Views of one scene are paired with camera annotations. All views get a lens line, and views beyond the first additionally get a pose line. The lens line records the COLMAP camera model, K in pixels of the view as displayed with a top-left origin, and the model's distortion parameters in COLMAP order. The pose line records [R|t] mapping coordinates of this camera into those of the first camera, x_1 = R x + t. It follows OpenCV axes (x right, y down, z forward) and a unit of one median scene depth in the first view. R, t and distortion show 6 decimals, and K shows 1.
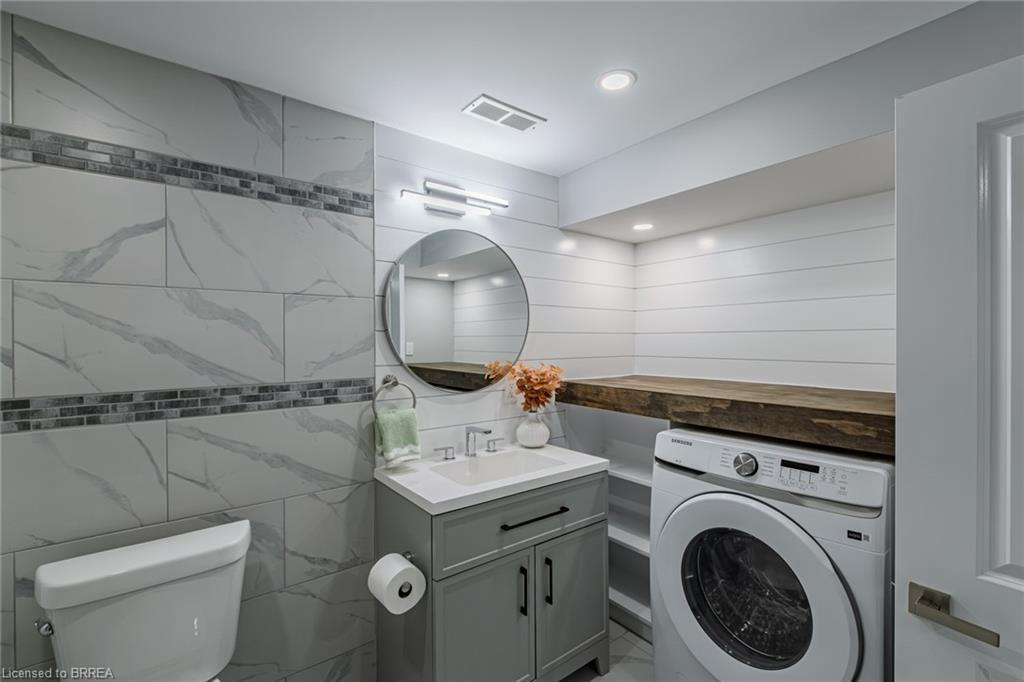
lens RADIAL K [[446.8, 0, 519.6], [0, 446.8, 345.5], [0, 0, 1]] dist [0.002366, -0.004410]
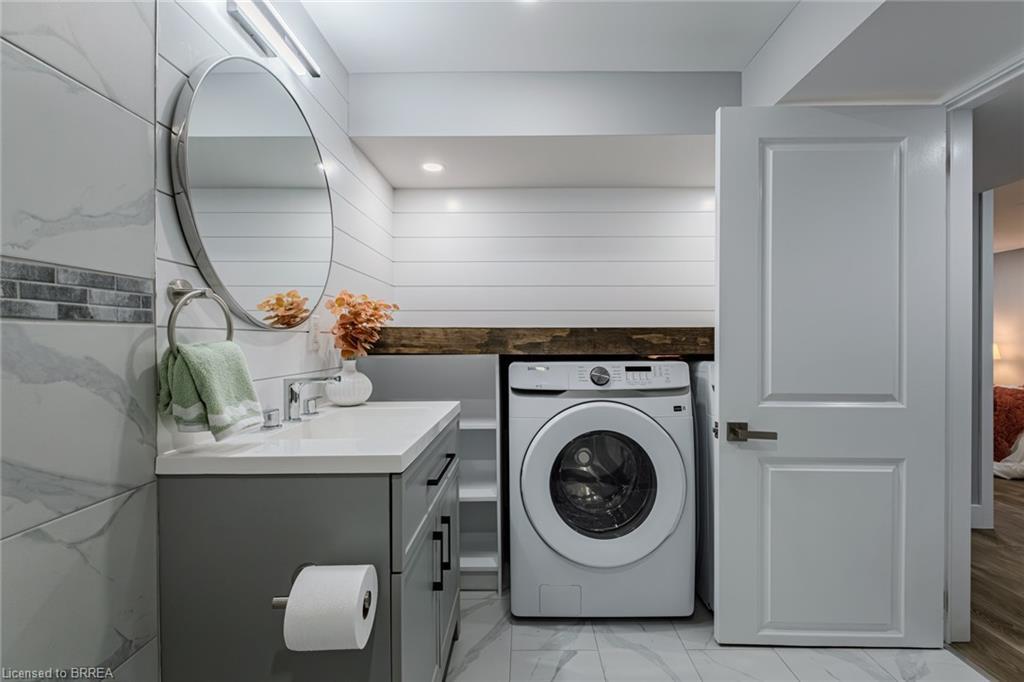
lens RADIAL K [[446.8, 0, 521.1], [0, 446.8, 346.5], [0, 0, 1]] dist [0.002366, -0.004410]
pose [[0.619402, -0.008363, 0.785029, -0.497802], [0.009944, 0.999947, 0.002806, 0.160326], [-0.785011, 0.006068, 0.619452, 0.373631]]
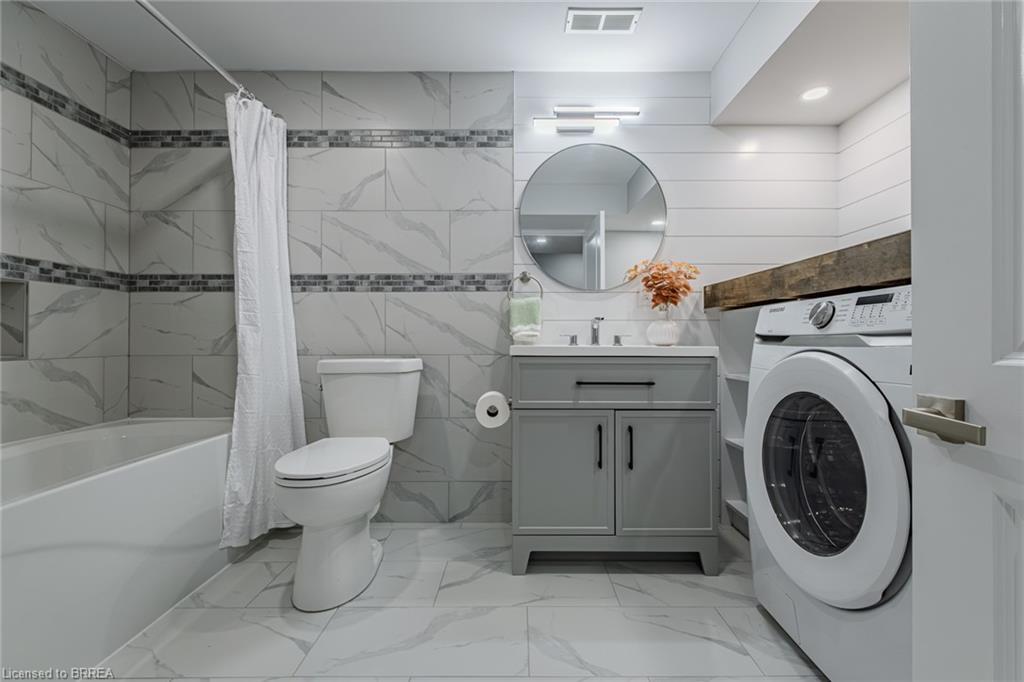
lens RADIAL K [[446.8, 0, 519.4], [0, 446.8, 344.7], [0, 0, 1]] dist [0.002366, -0.004410]
pose [[0.785565, 0.012488, -0.618653, 0.507378], [-0.013218, 0.999907, 0.003400, 0.286855], [0.618638, 0.005506, 0.785657, 0.016091]]
